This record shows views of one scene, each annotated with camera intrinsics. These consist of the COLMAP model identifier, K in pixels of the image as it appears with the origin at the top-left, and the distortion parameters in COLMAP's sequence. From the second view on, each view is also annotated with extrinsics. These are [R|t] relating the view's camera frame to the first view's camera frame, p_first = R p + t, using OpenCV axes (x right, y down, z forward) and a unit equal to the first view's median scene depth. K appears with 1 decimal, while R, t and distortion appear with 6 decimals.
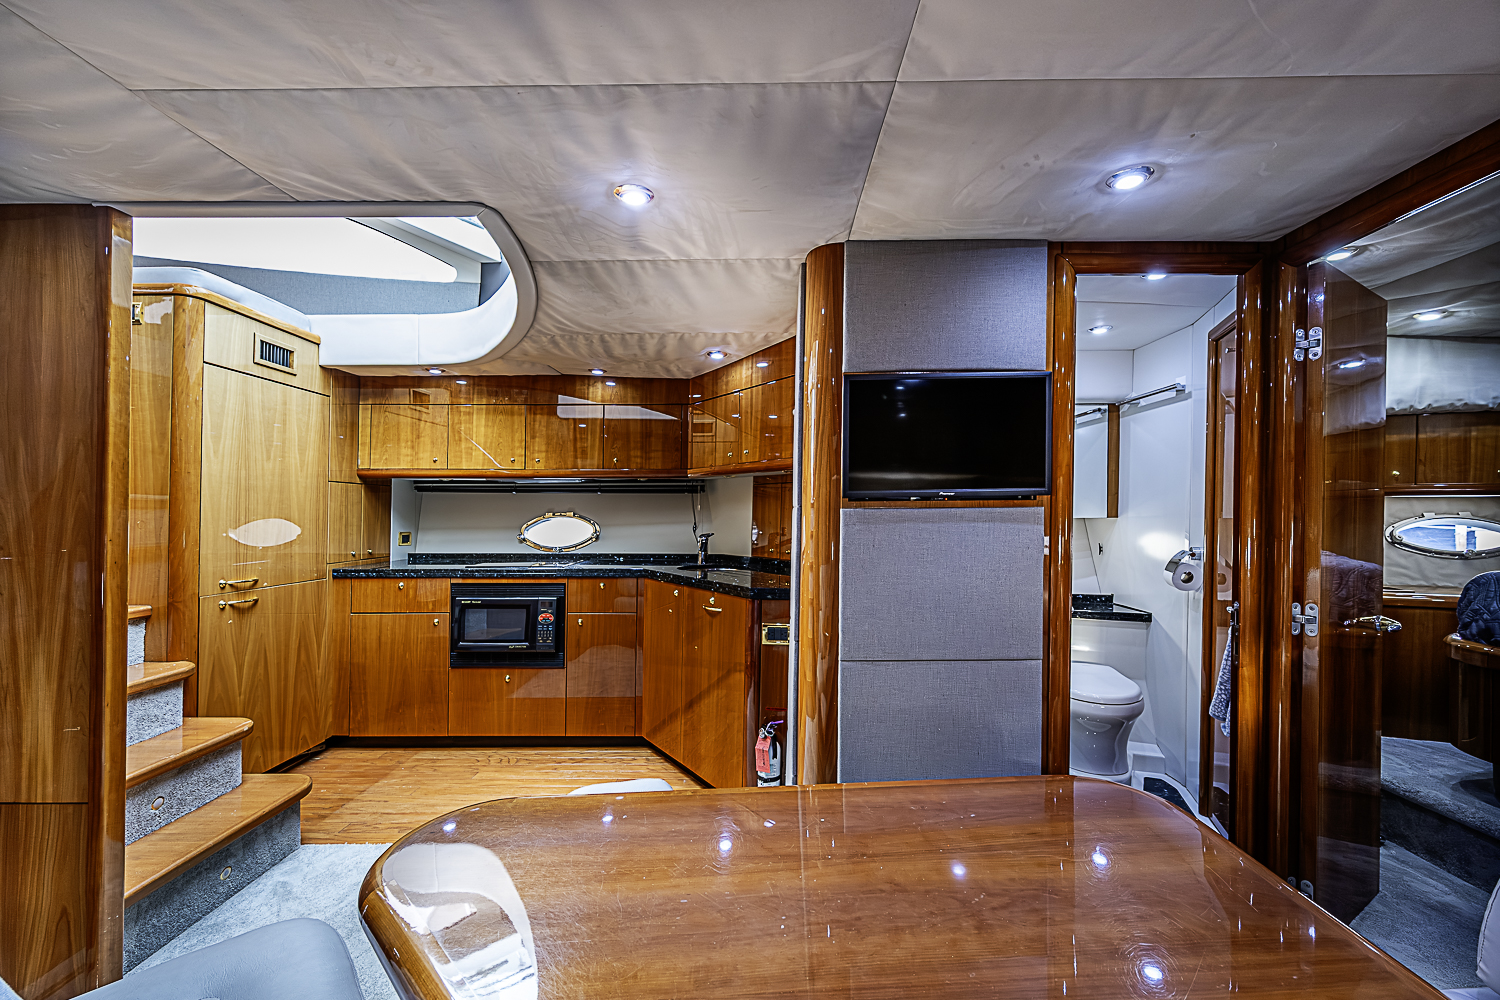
lens RADIAL K [[584.6, 0, 753.1], [0, 584.6, 493.4], [0, 0, 1]] dist [-0.001395, -0.000149]
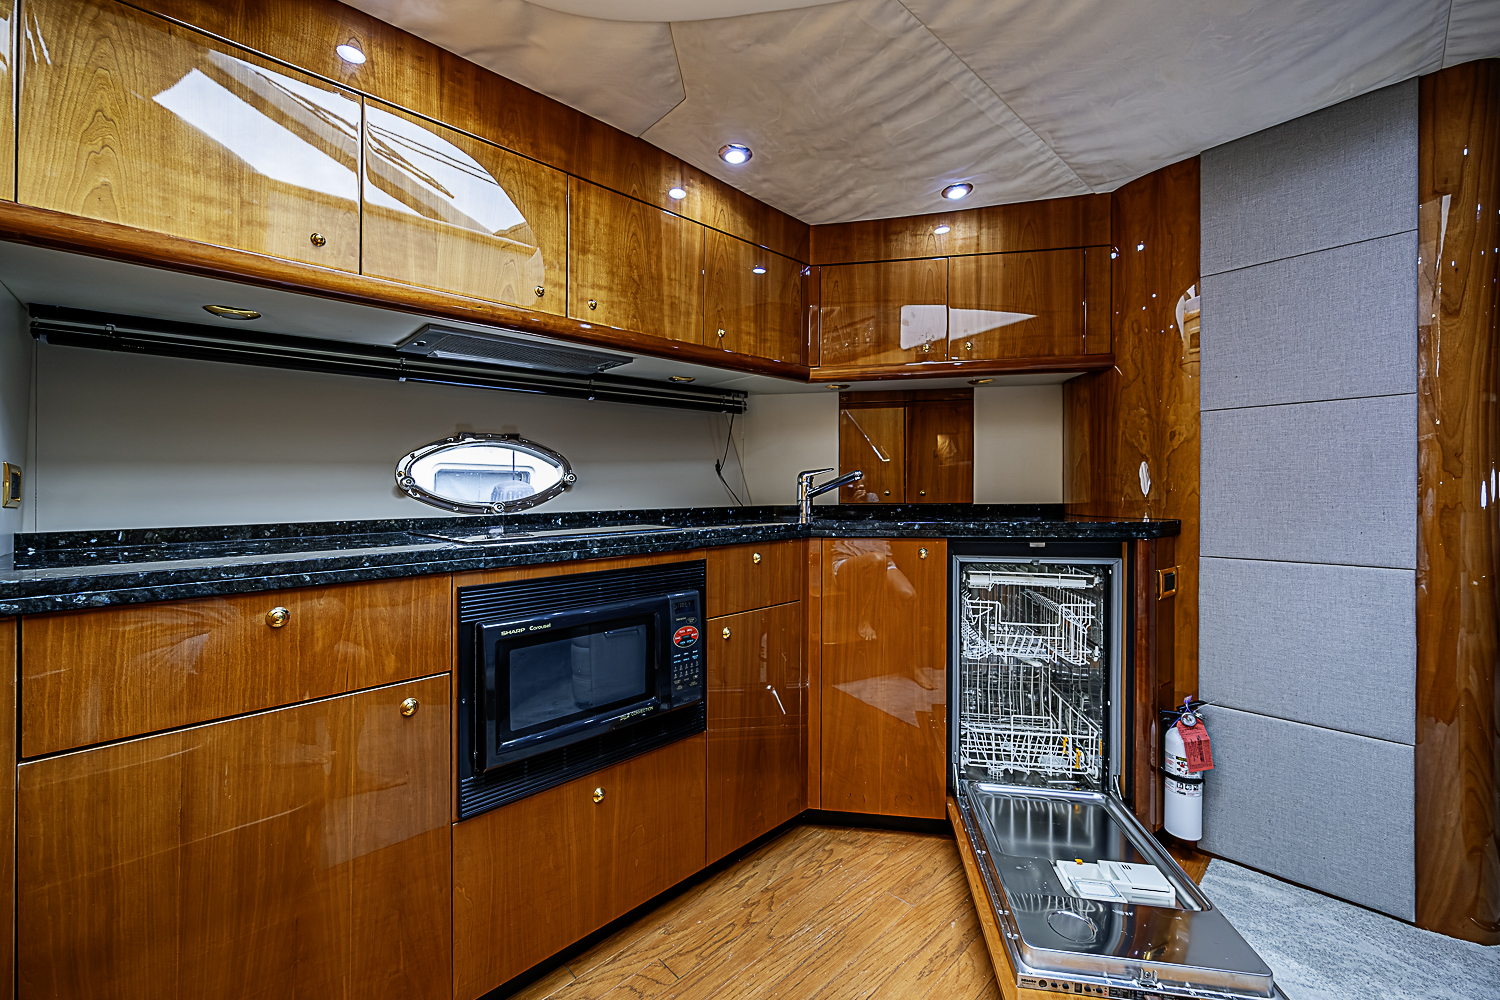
lens RADIAL K [[591.7, 0, 757.7], [0, 591.7, 480.4], [0, 0, 1]] dist [0.000083, -0.000244]
pose [[0.721109, 0.000110, 0.692822, -0.639386], [-0.010870, 0.999879, 0.011155, 0.081318], [-0.692736, -0.015575, 0.721023, 0.609544]]
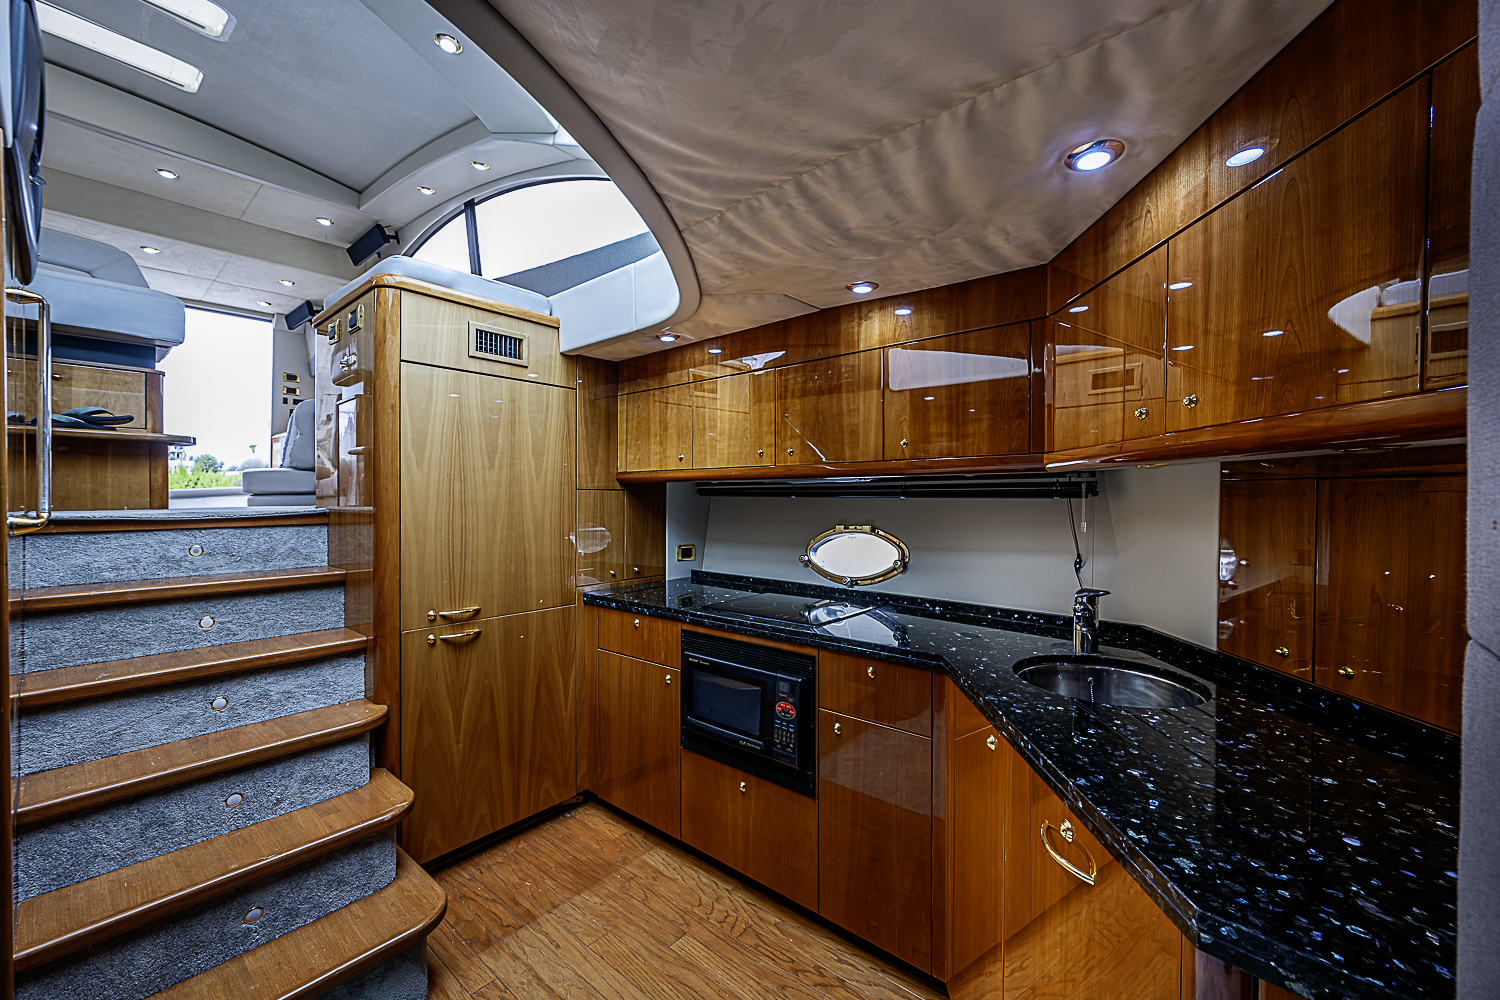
lens RADIAL K [[584.6, 0, 753.1], [0, 584.6, 493.4], [0, 0, 1]] dist [-0.001395, -0.000149]
pose [[0.775789, -0.007003, -0.630953, 0.006117], [0.023816, 0.999551, 0.018188, -0.024235], [0.630543, -0.029137, 0.775608, 0.503914]]
